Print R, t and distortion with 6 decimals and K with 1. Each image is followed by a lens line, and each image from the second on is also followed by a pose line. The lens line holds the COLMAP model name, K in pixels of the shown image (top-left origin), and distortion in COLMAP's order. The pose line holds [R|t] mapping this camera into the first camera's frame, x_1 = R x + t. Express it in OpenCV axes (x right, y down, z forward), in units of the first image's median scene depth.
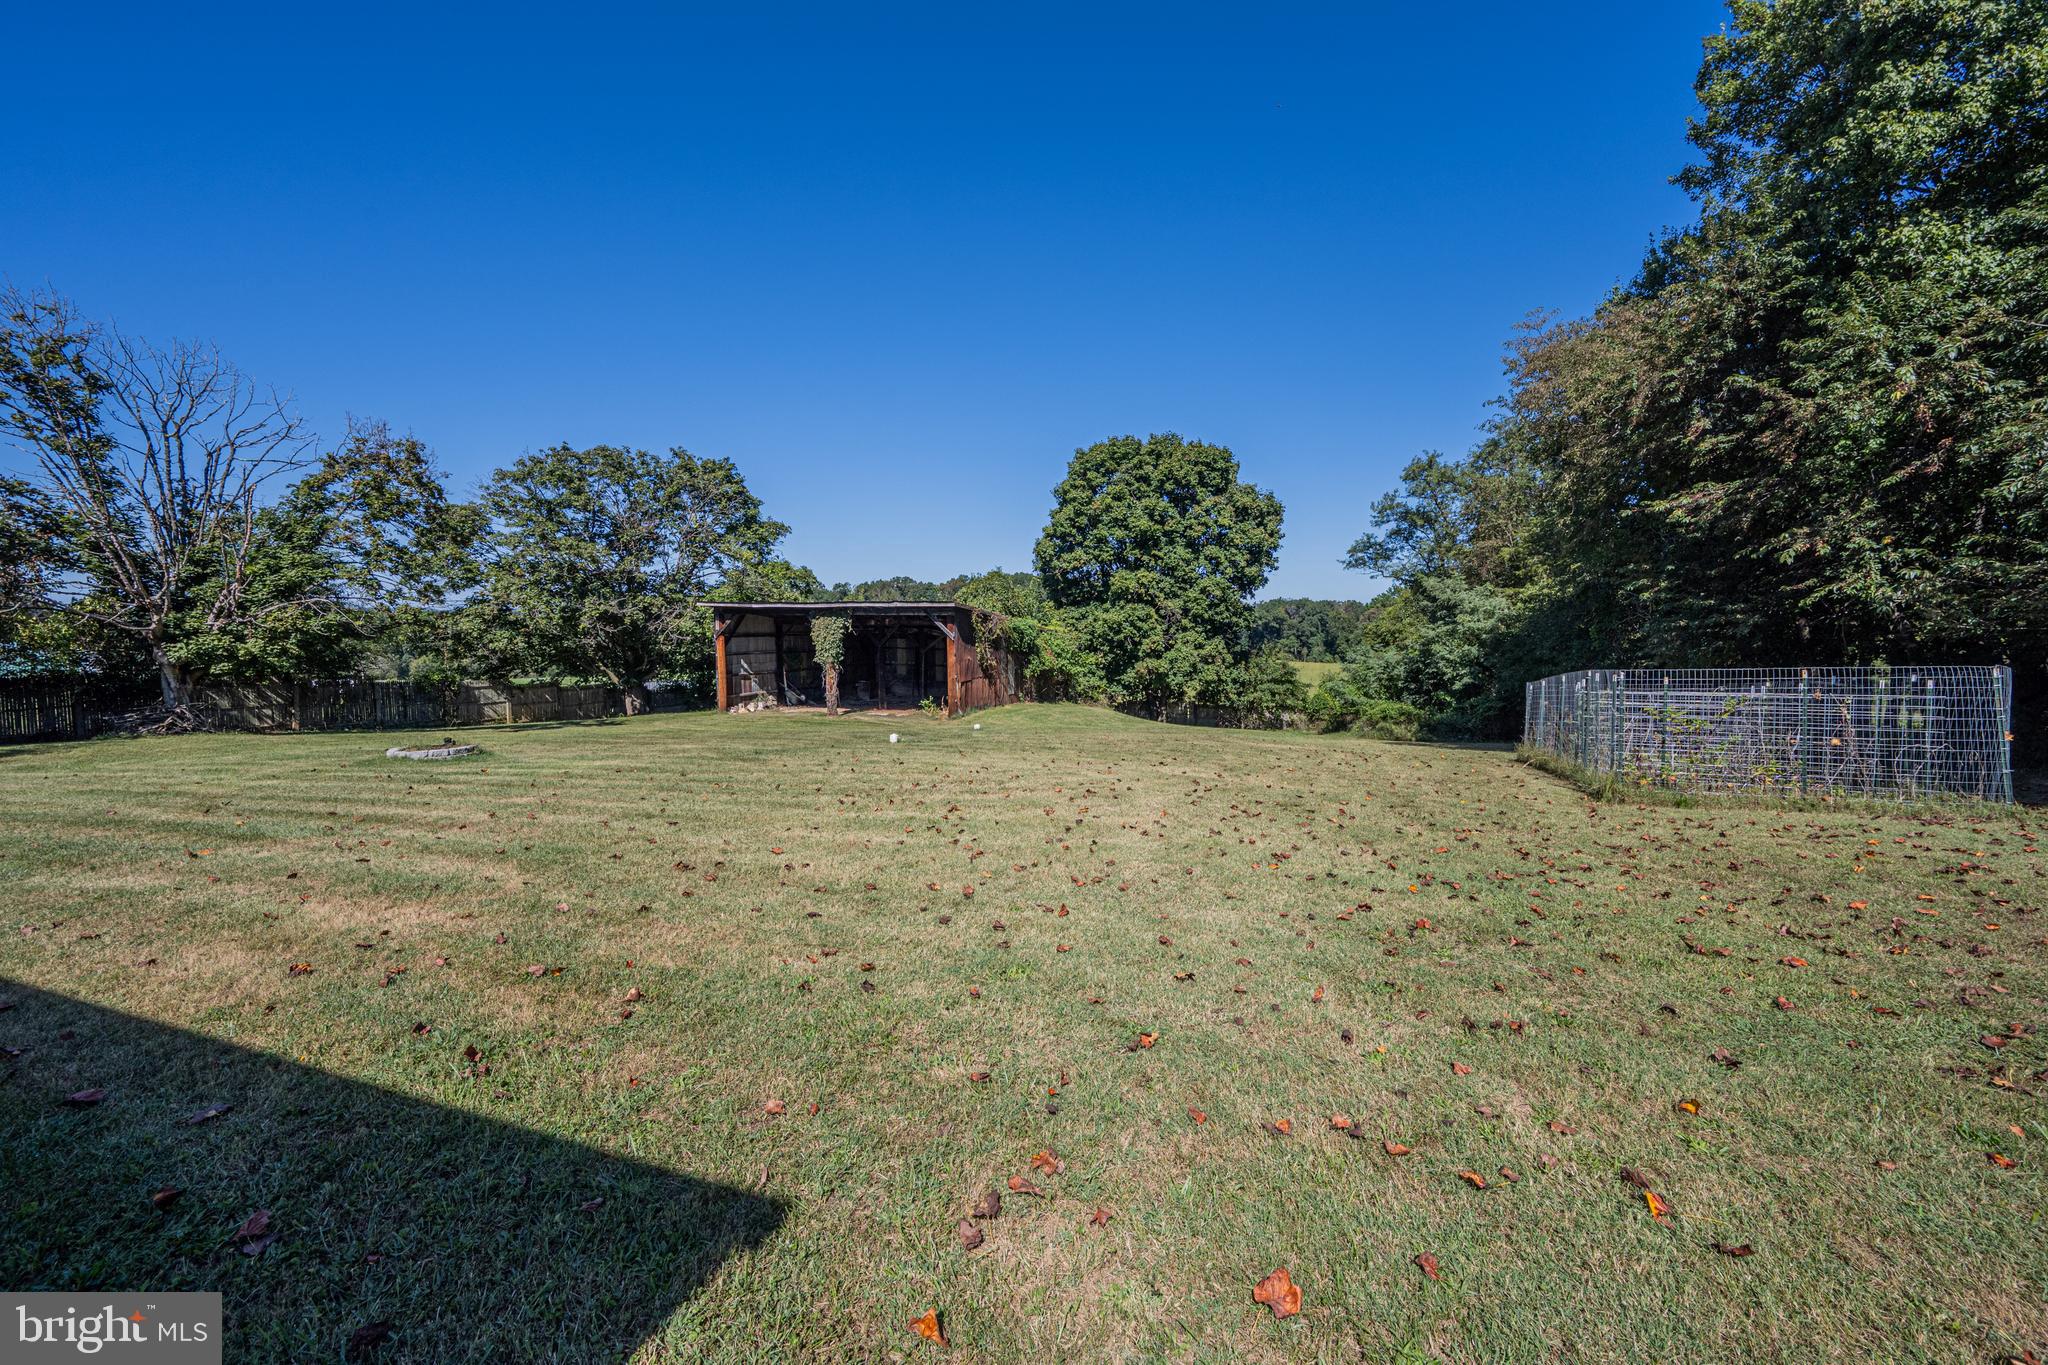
lens RADIAL K [[792.8, 0, 1026.8], [0, 792.8, 686.1], [0, 0, 1]] dist [0.000792, -0.000258]
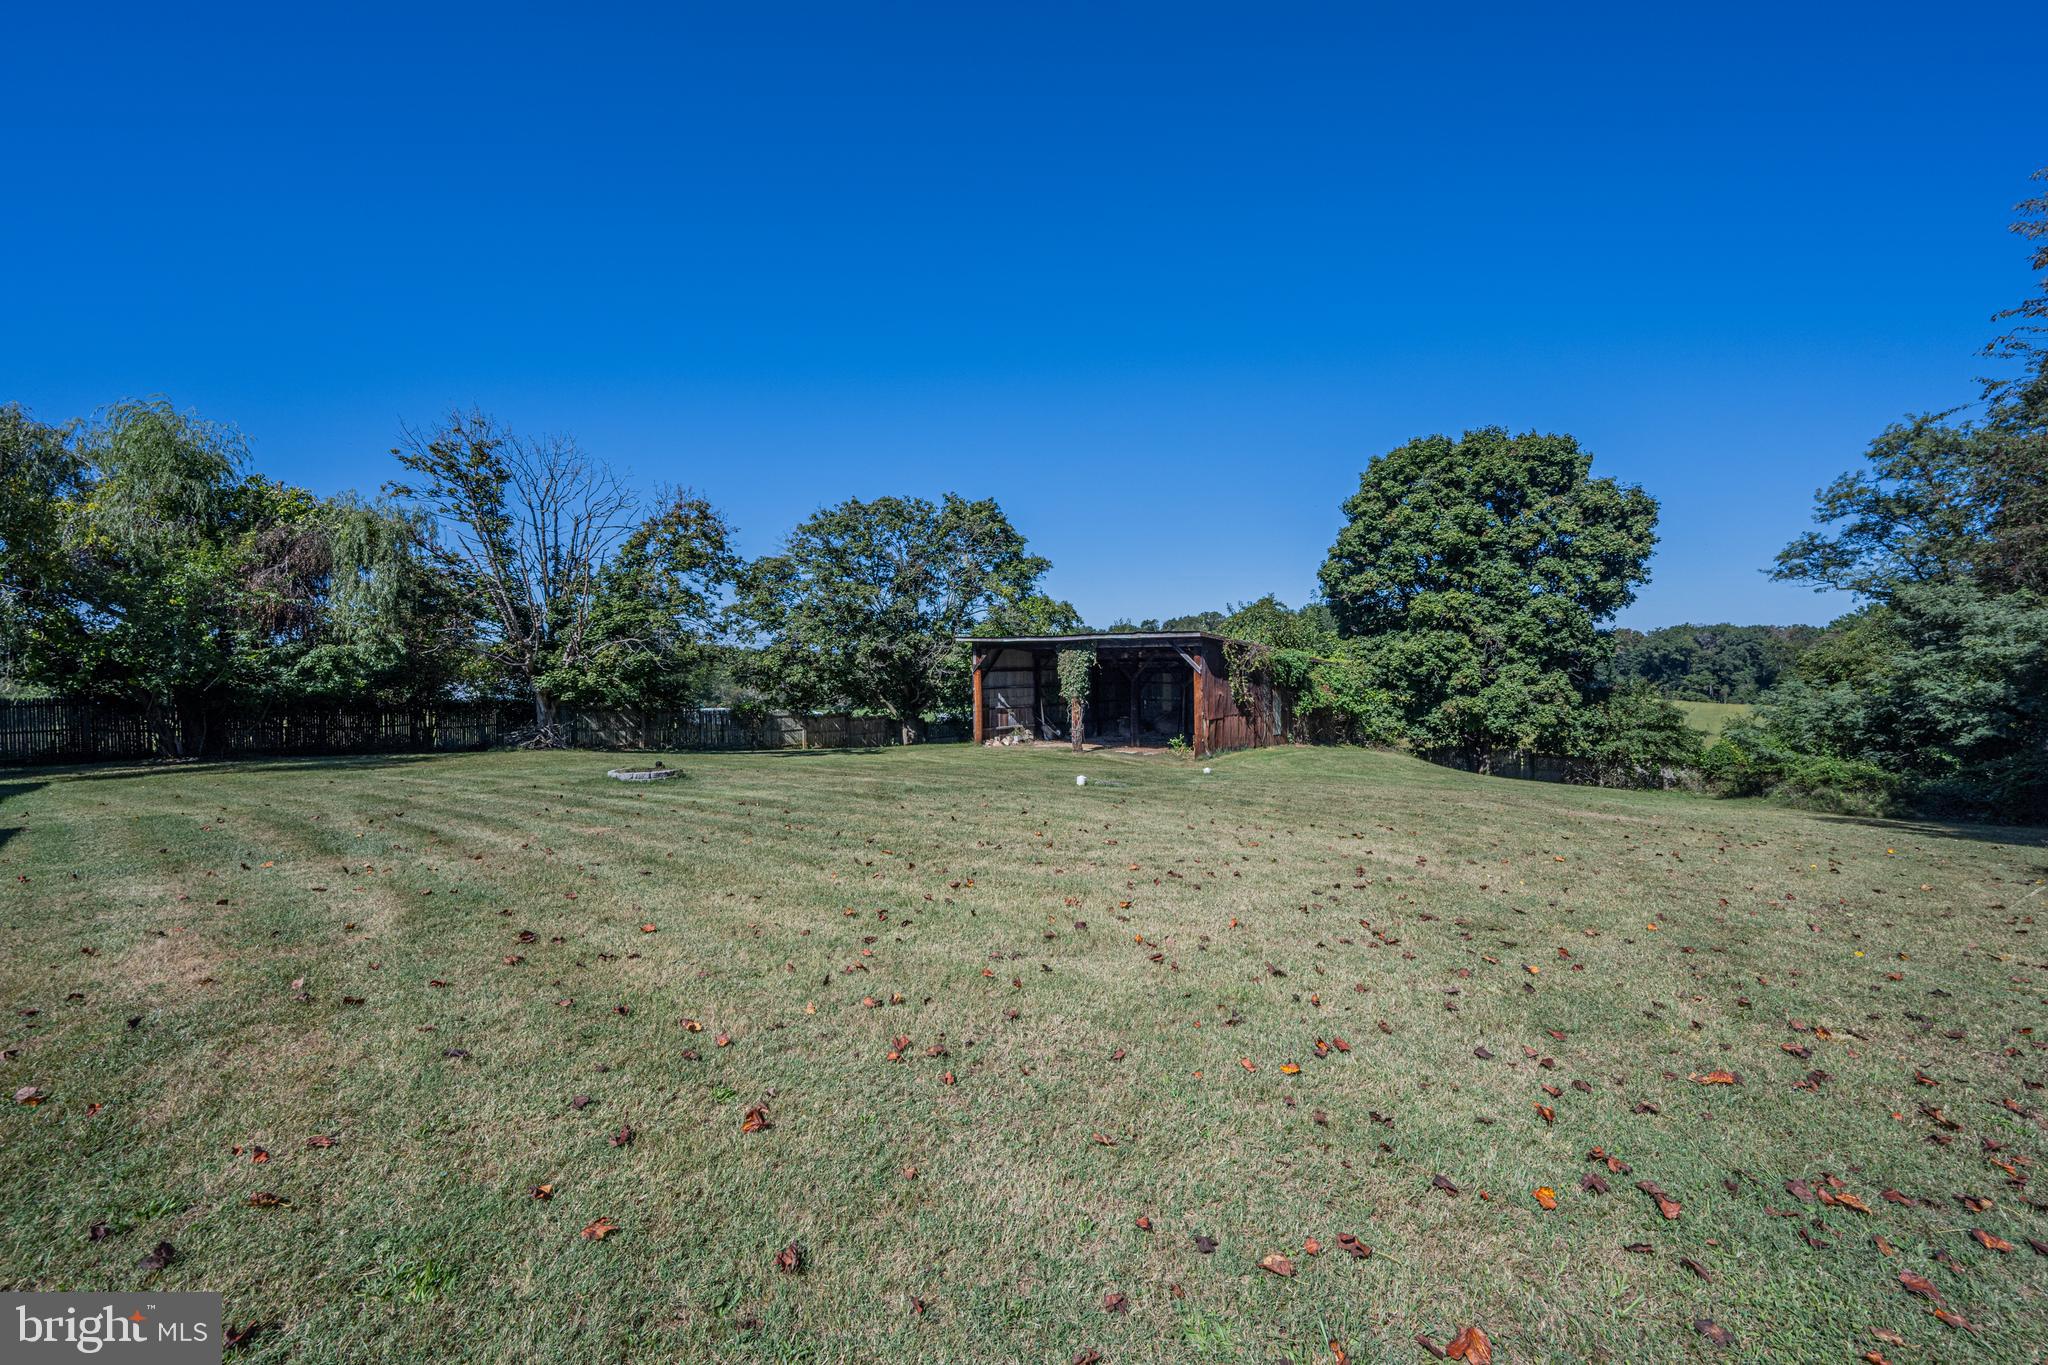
lens RADIAL K [[795.3, 0, 1029.1], [0, 795.3, 689.4], [0, 0, 1]] dist [-0.002018, -0.000144]
pose [[0.926965, 0.005341, -0.375111, 0.051286], [-0.020938, 0.999077, -0.037516, -0.001124], [0.374564, 0.042630, 0.926220, 0.062689]]
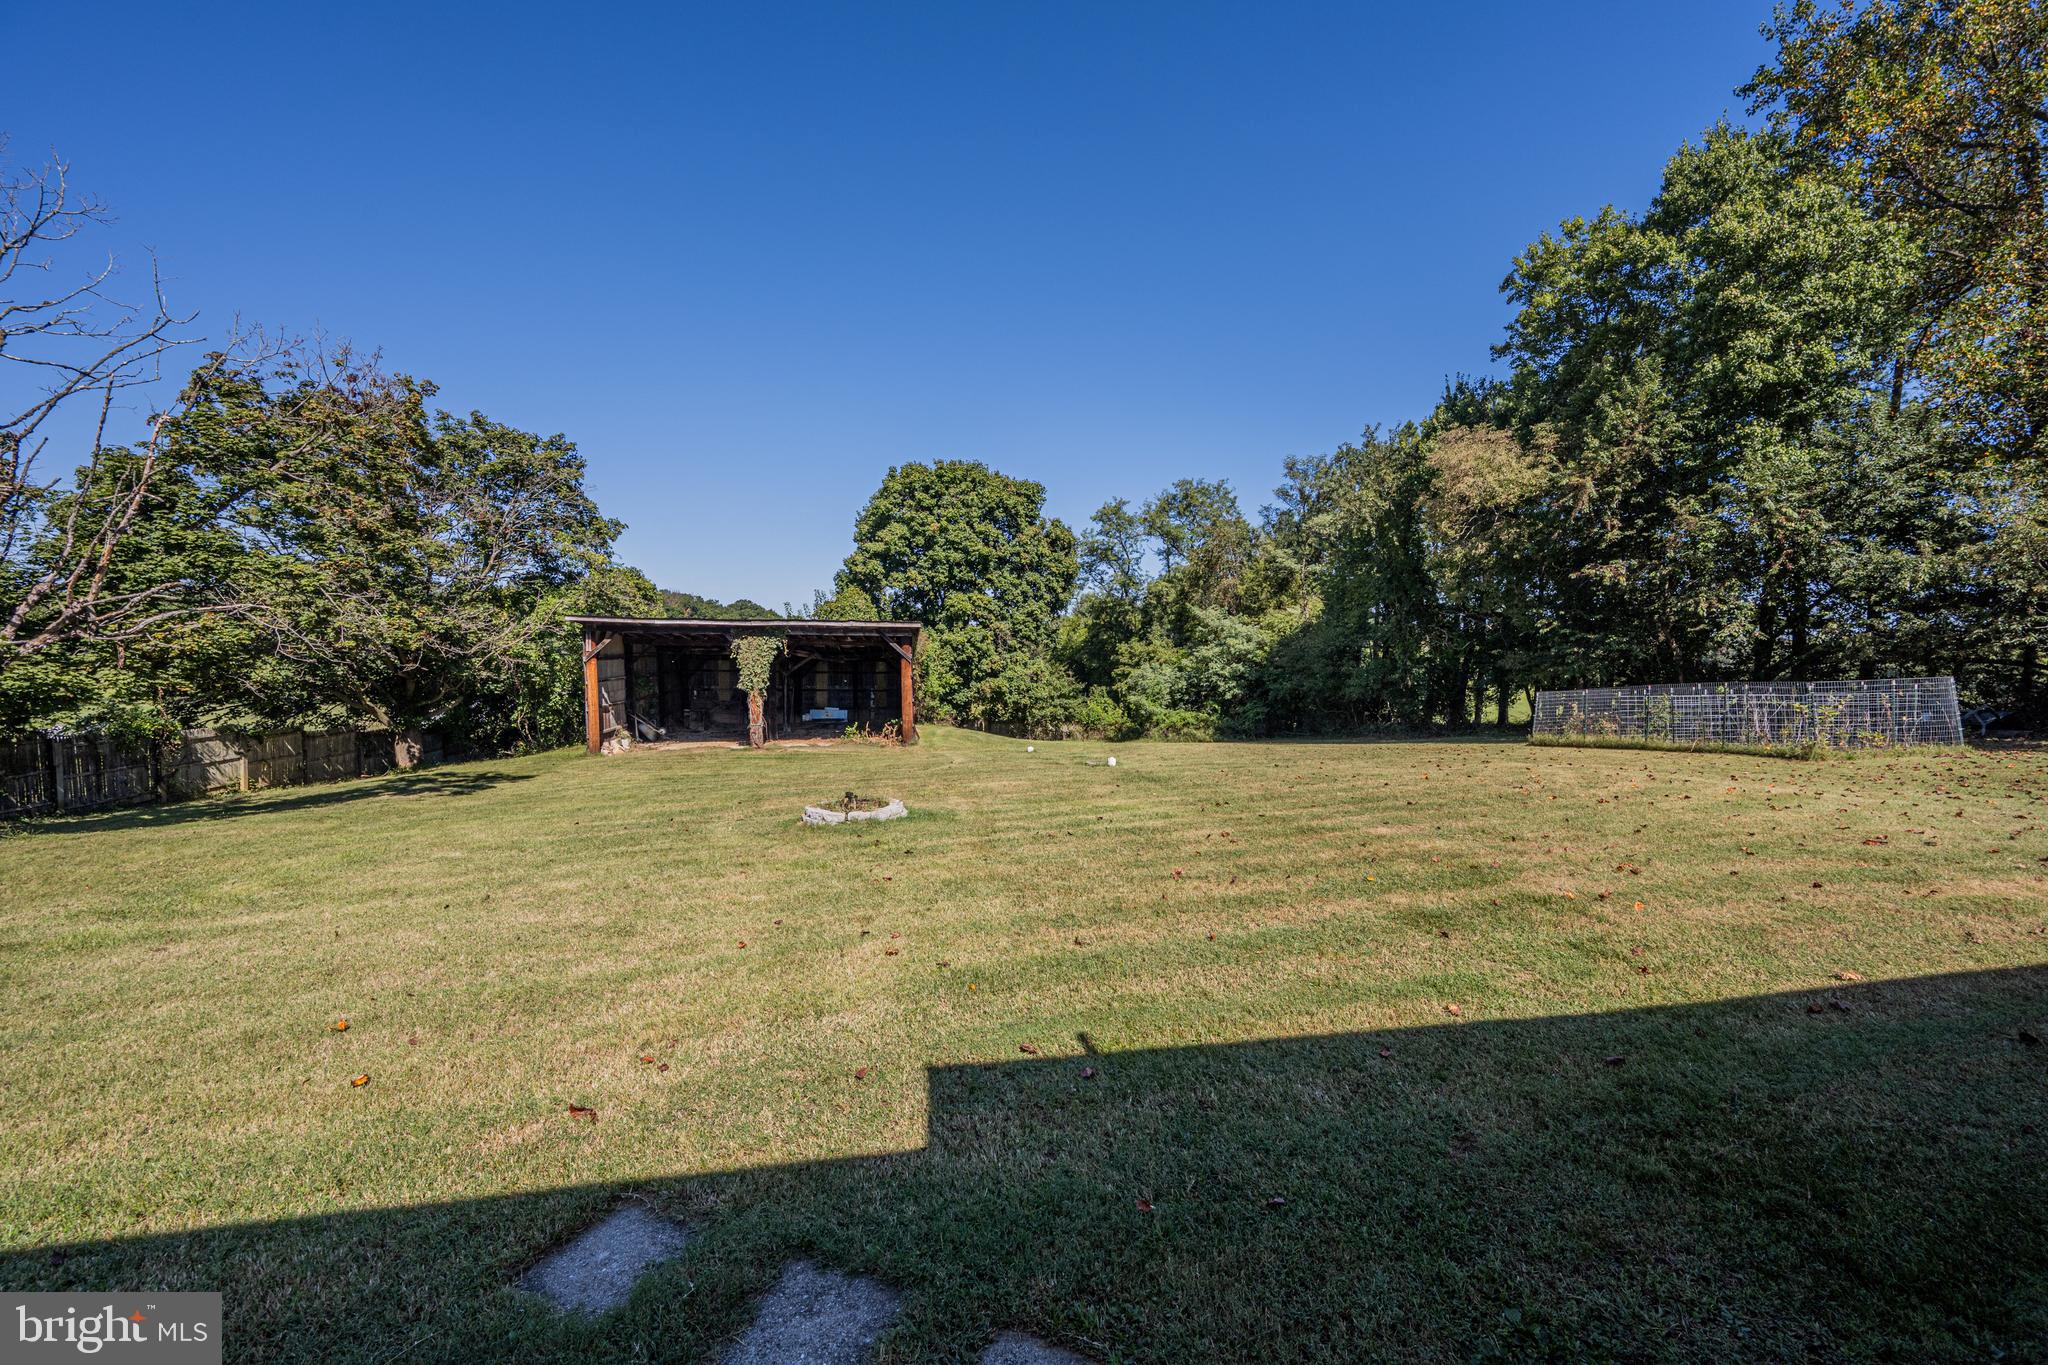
lens RADIAL K [[792.8, 0, 1026.8], [0, 792.8, 686.1], [0, 0, 1]] dist [0.000792, -0.000258]
pose [[0.872045, -0.021876, 0.488936, -0.332507], [0.032865, 0.999363, -0.013903, -0.008731], [-0.488320, 0.028193, 0.872209, 0.076816]]
